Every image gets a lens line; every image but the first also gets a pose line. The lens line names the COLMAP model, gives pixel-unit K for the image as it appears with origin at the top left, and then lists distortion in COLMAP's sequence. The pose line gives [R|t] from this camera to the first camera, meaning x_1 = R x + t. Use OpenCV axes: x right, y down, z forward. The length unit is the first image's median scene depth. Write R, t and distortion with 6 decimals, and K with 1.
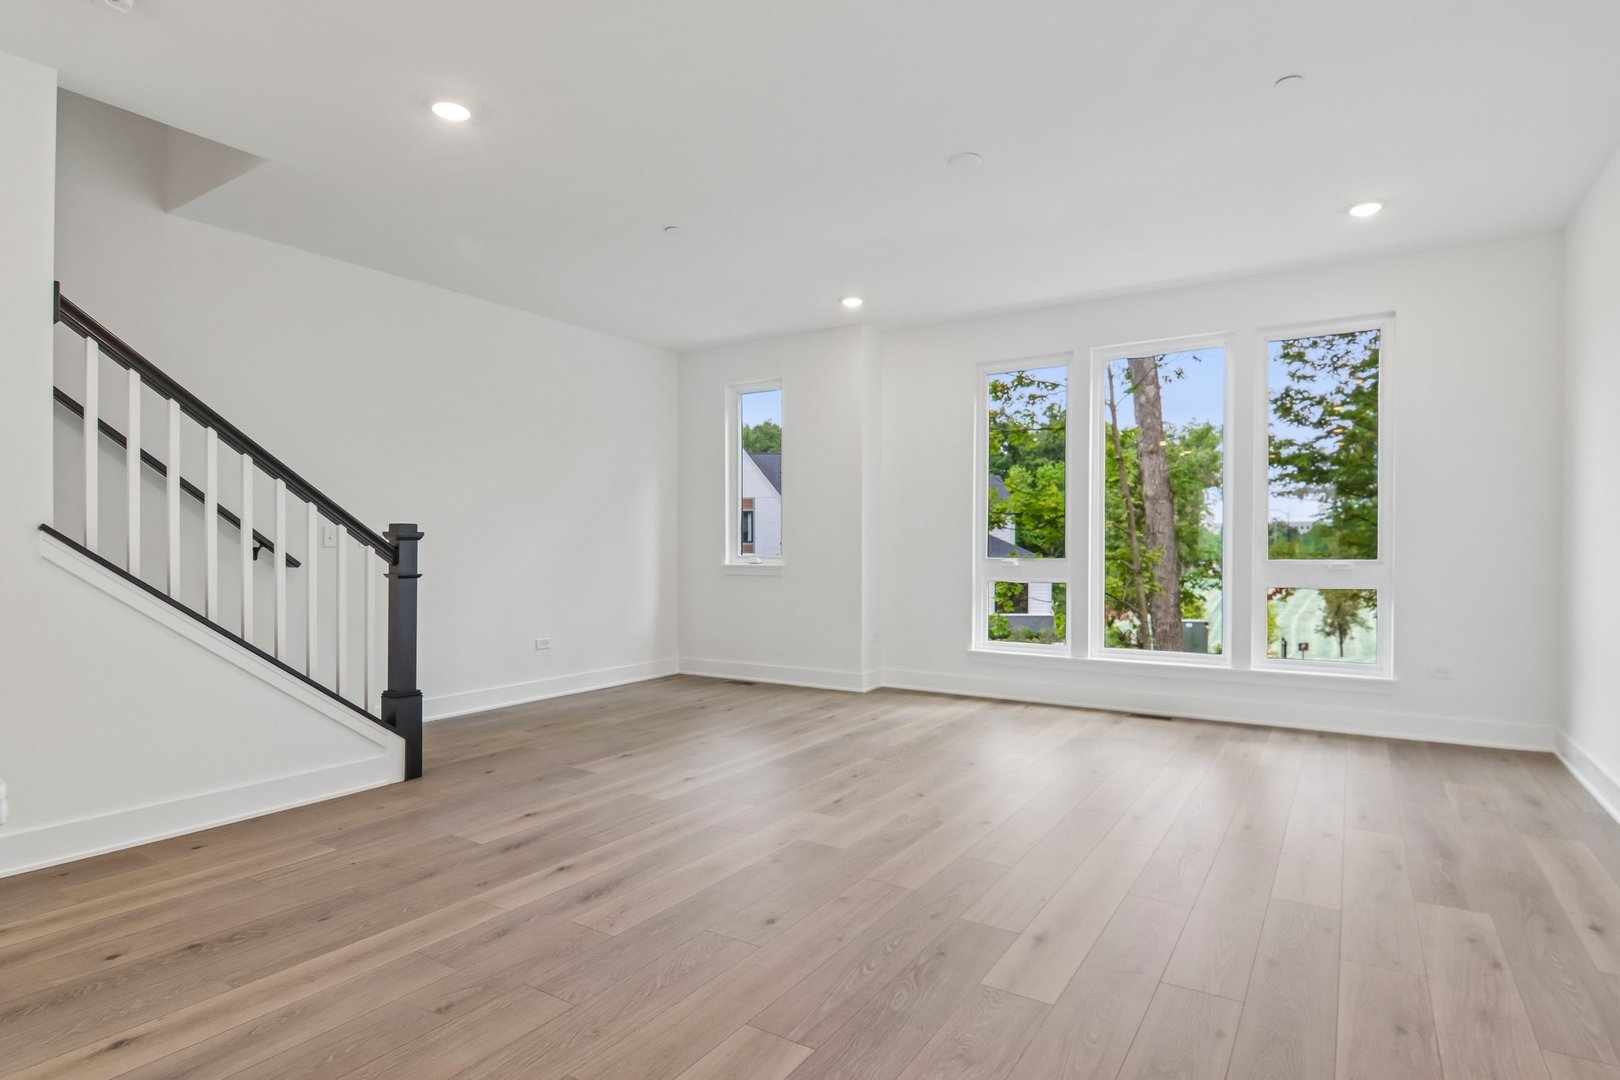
lens RADIAL K [[834.8, 0, 835.3], [0, 834.8, 537.1], [0, 0, 1]] dist [-0.001988, -0.010811]
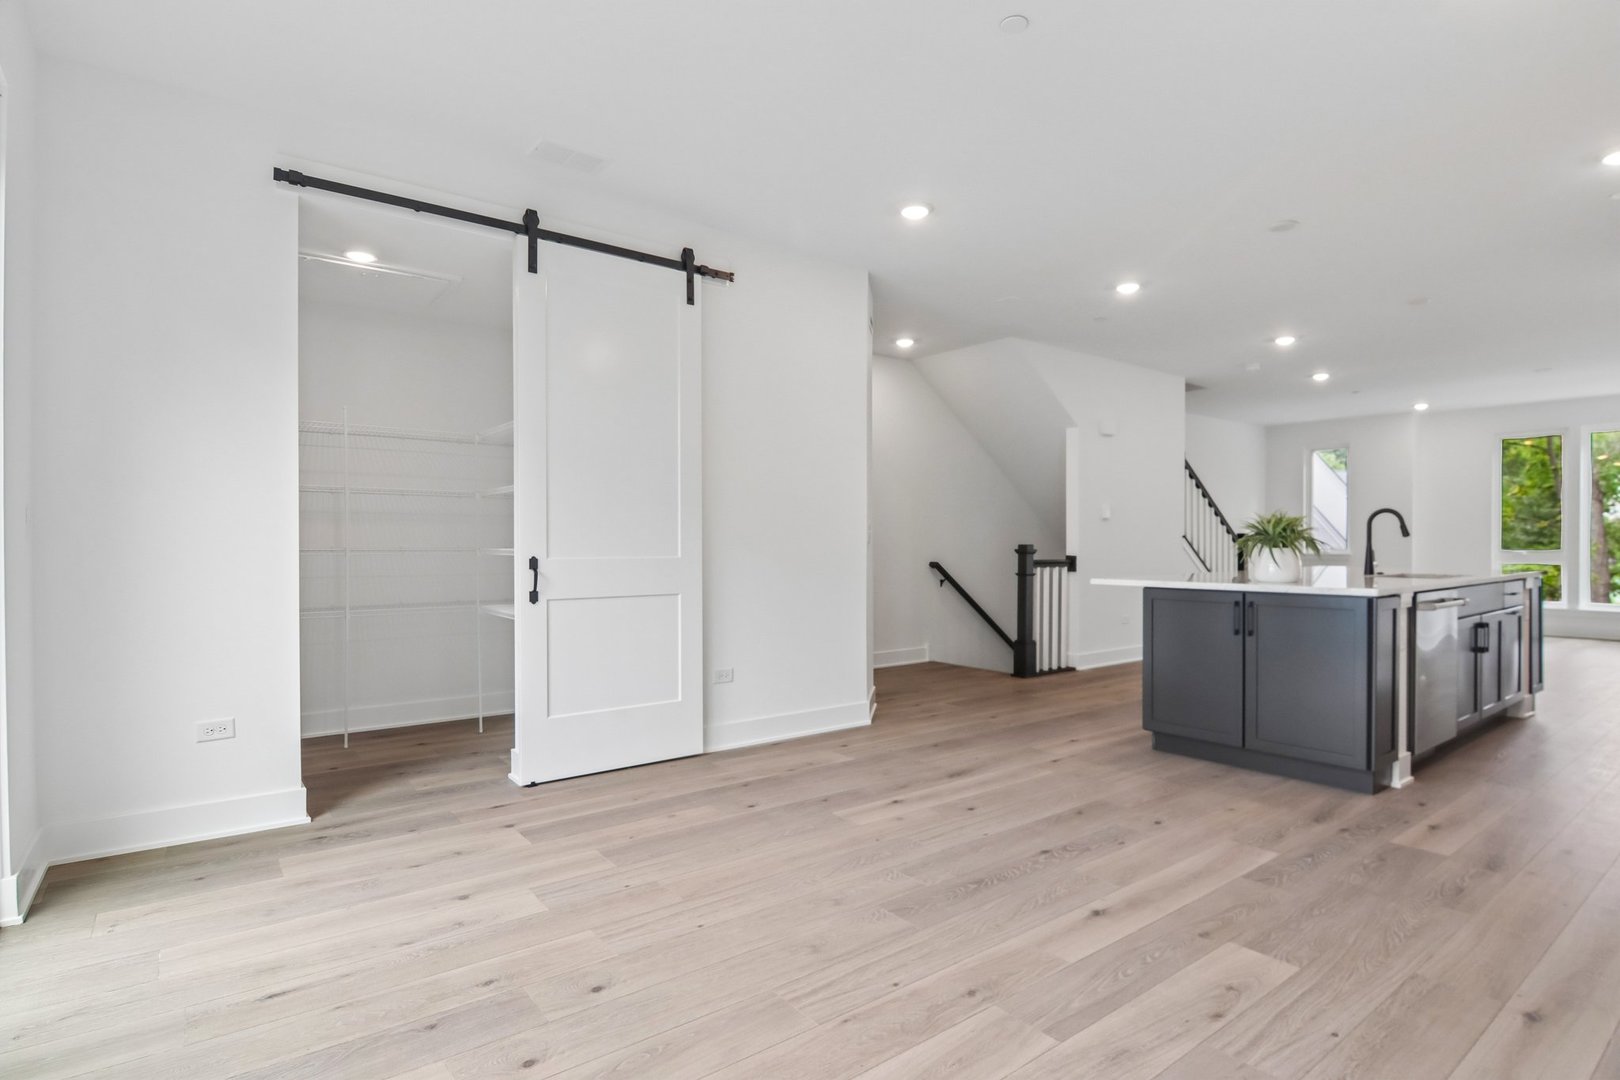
lens RADIAL K [[834.8, 0, 815.9], [0, 834.8, 554.9], [0, 0, 1]] dist [-0.001988, -0.010811]
pose [[0.939259, 0.003446, -0.343191, -0.501813], [0.004545, 0.999737, 0.022478, -0.027172], [0.343178, -0.022672, 0.938997, -0.911217]]
